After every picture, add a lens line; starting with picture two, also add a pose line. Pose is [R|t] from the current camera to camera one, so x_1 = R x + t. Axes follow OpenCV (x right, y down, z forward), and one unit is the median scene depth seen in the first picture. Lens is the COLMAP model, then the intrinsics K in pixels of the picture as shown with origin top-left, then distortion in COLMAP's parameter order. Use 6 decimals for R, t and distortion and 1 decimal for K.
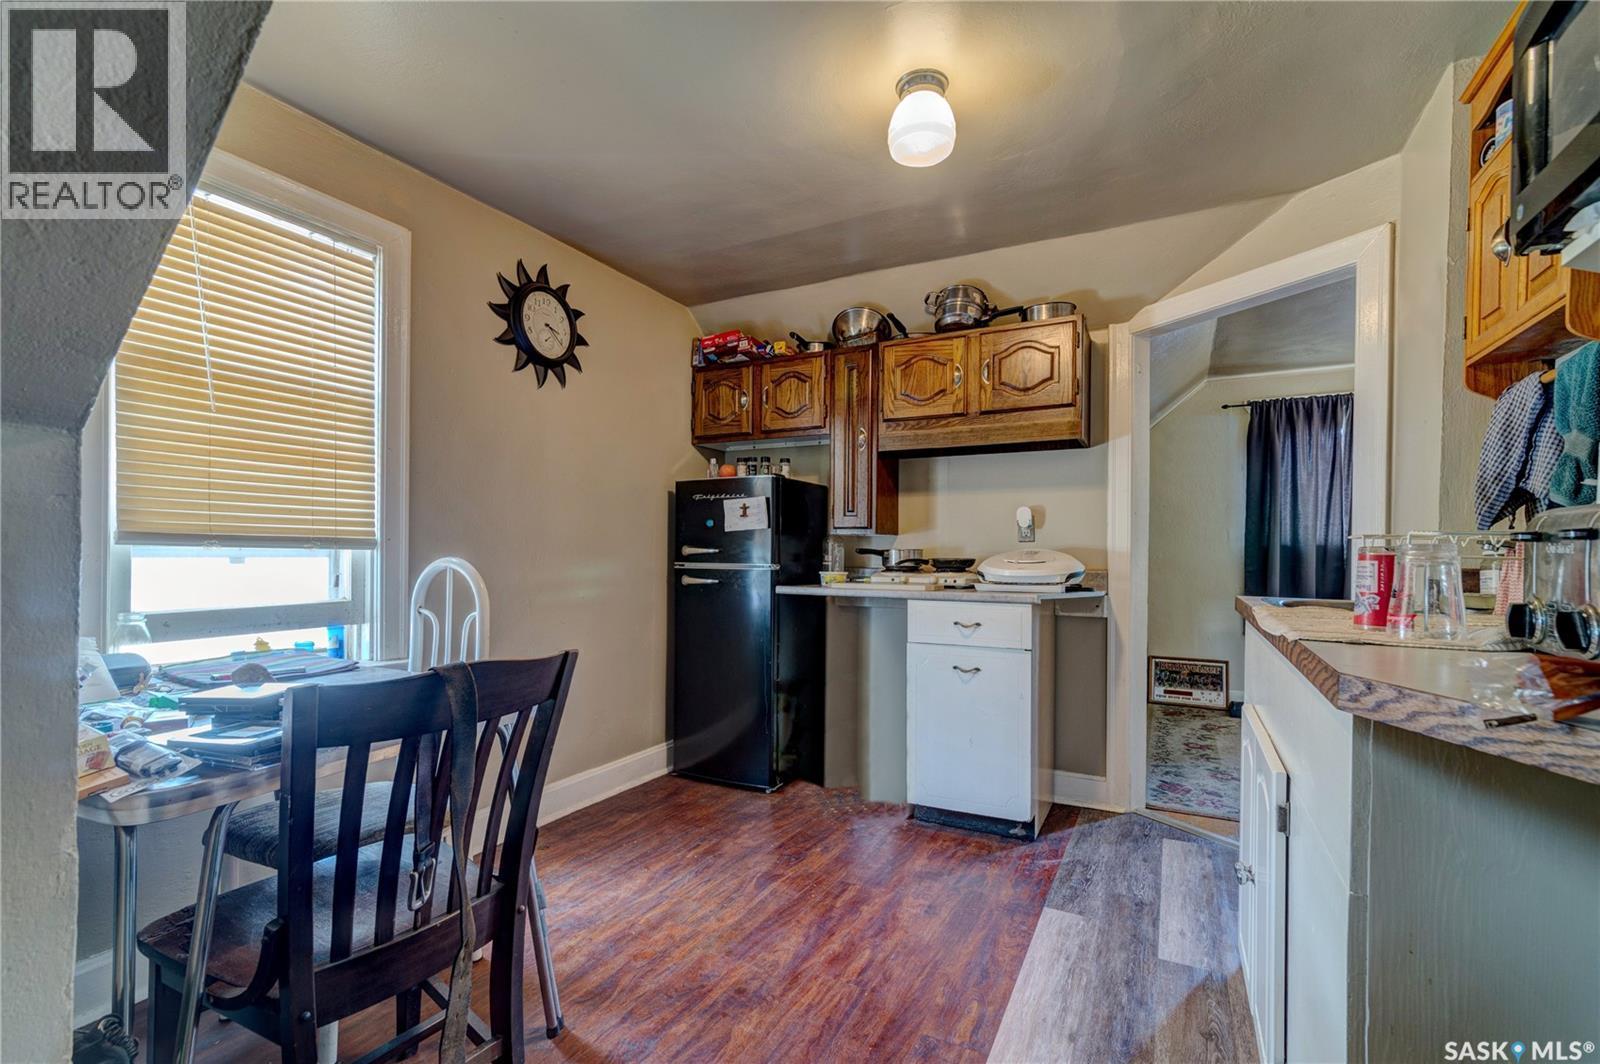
lens RADIAL K [[720.8, 0, 798.3], [0, 720.8, 550.5], [0, 0, 1]] dist [0.017667, 0.000042]
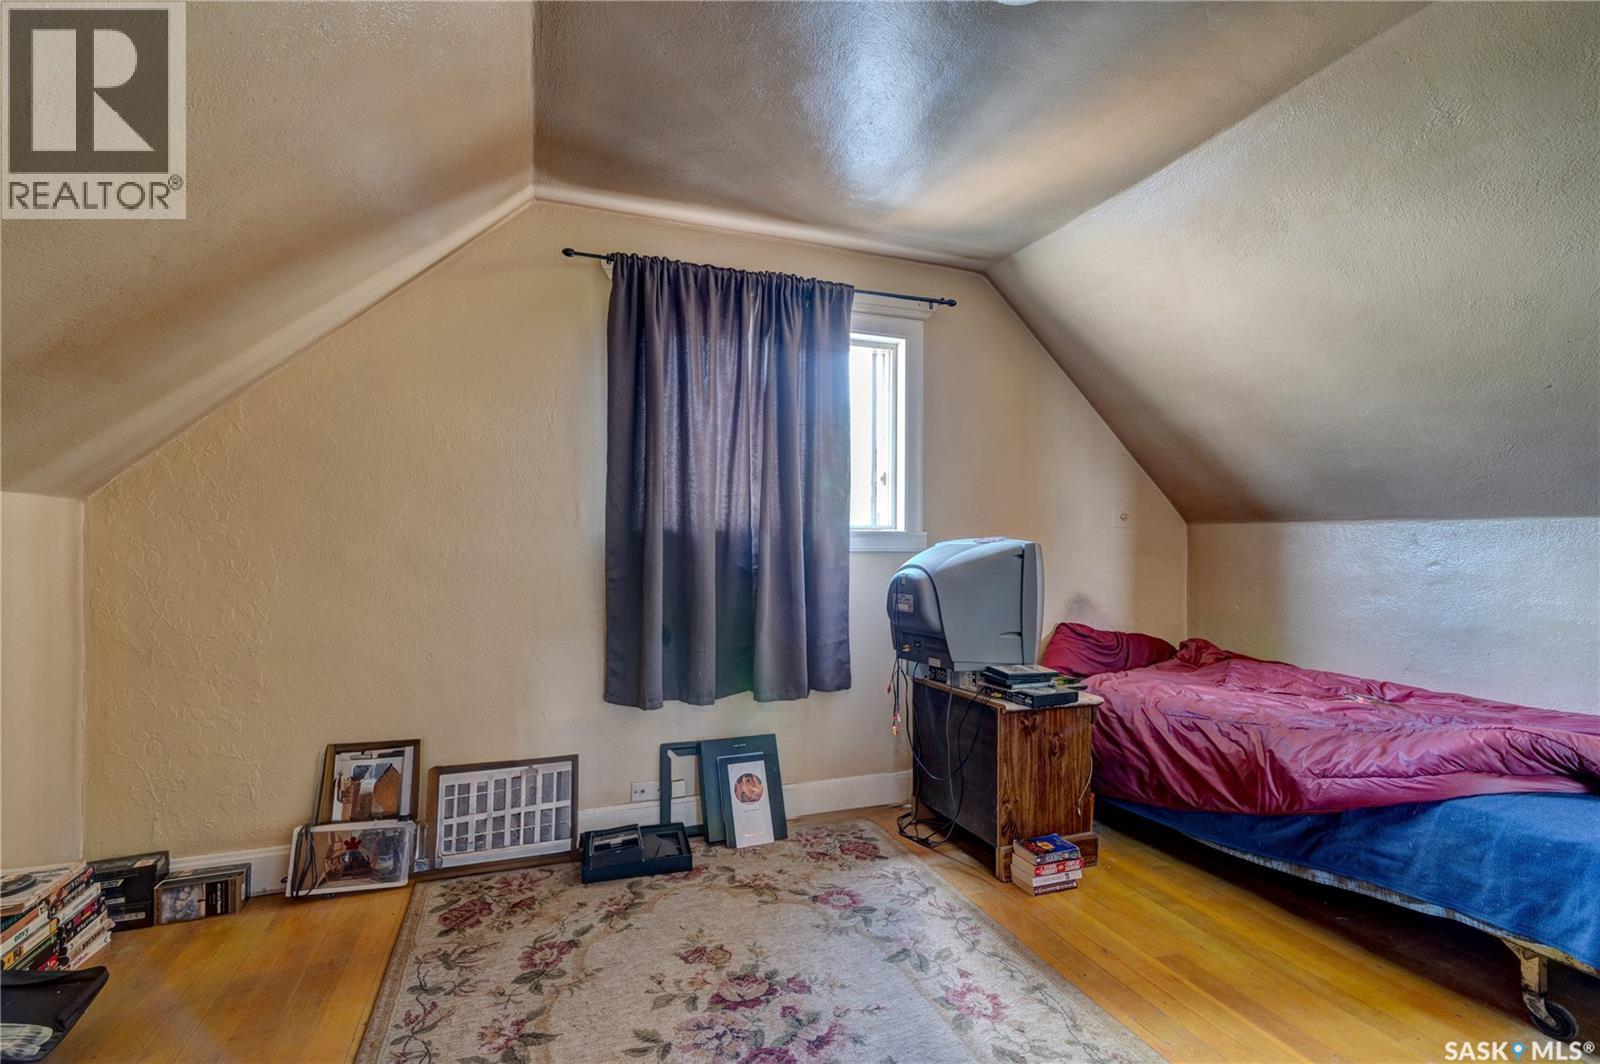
lens RADIAL K [[720.8, 0, 798.3], [0, 720.8, 550.5], [0, 0, 1]] dist [0.017667, 0.000042]
pose [[0.726465, -0.004088, 0.687191, 0.368087], [0.001280, 0.999989, 0.004594, 0.006085], [-0.687202, -0.002458, 0.726462, 0.539996]]
